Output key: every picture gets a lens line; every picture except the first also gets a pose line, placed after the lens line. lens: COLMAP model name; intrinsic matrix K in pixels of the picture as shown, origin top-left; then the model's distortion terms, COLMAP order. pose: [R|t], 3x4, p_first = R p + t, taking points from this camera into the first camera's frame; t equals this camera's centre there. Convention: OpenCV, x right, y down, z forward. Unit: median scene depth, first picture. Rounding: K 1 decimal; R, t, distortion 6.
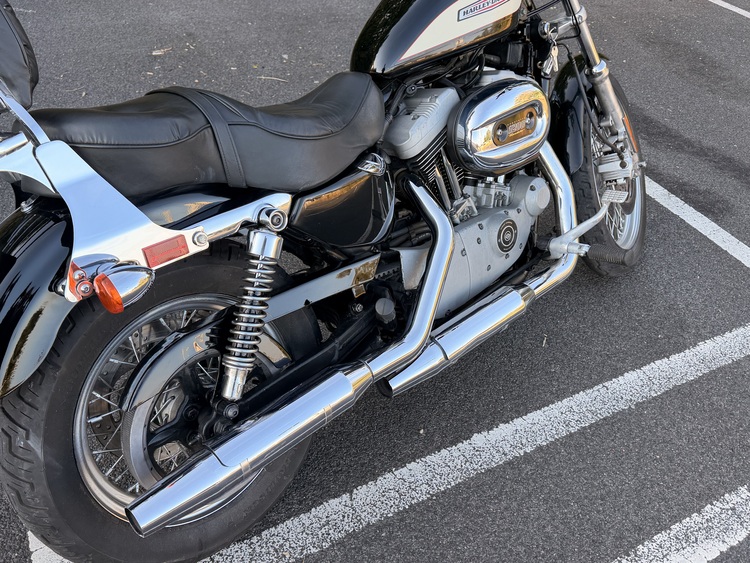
lens RADIAL K [[724.0, 0, 374.6], [0, 724.0, 281.5], [0, 0, 1]] dist [-0.009976, 0.000000]
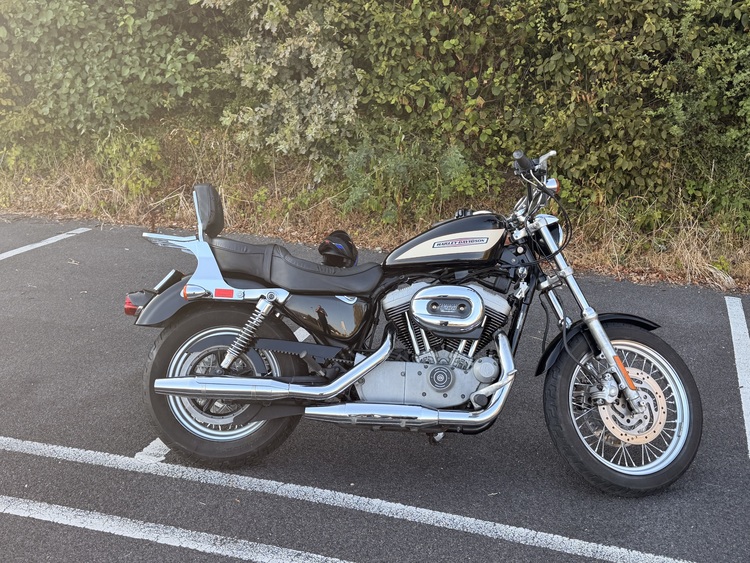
lens RADIAL K [[857.9, 0, 375.0], [0, 857.9, 283.4], [0, 0, 1]] dist [0.048359, 0.000000]
pose [[0.697877, 0.136978, -0.702997, 1.513052], [-0.422836, 0.871029, -0.250038, 0.314600], [0.578081, 0.471748, 0.665790, -0.460118]]
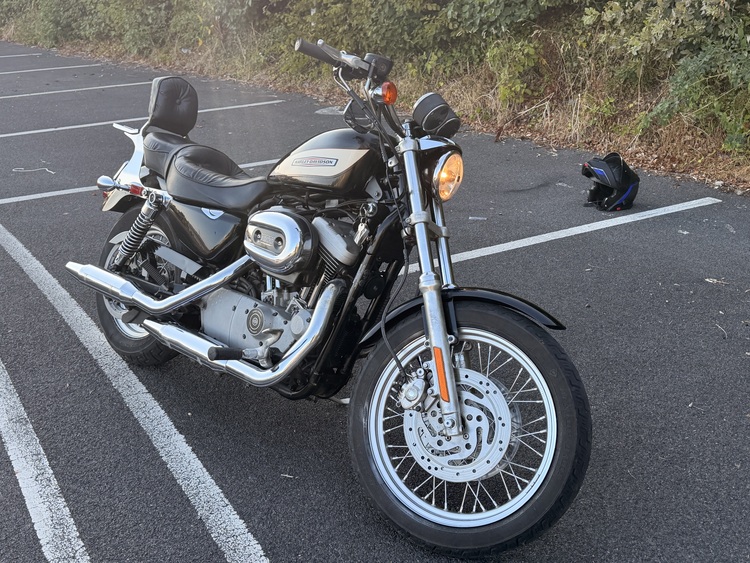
lens RADIAL K [[857.9, 0, 375.1], [0, 857.9, 279.6], [0, 0, 1]] dist [0.048359, 0.000000]
pose [[0.000766, 0.277390, -0.960757, 1.818673], [-0.580131, 0.782682, 0.225514, -0.640502], [0.814523, 0.557192, 0.161522, 0.954063]]
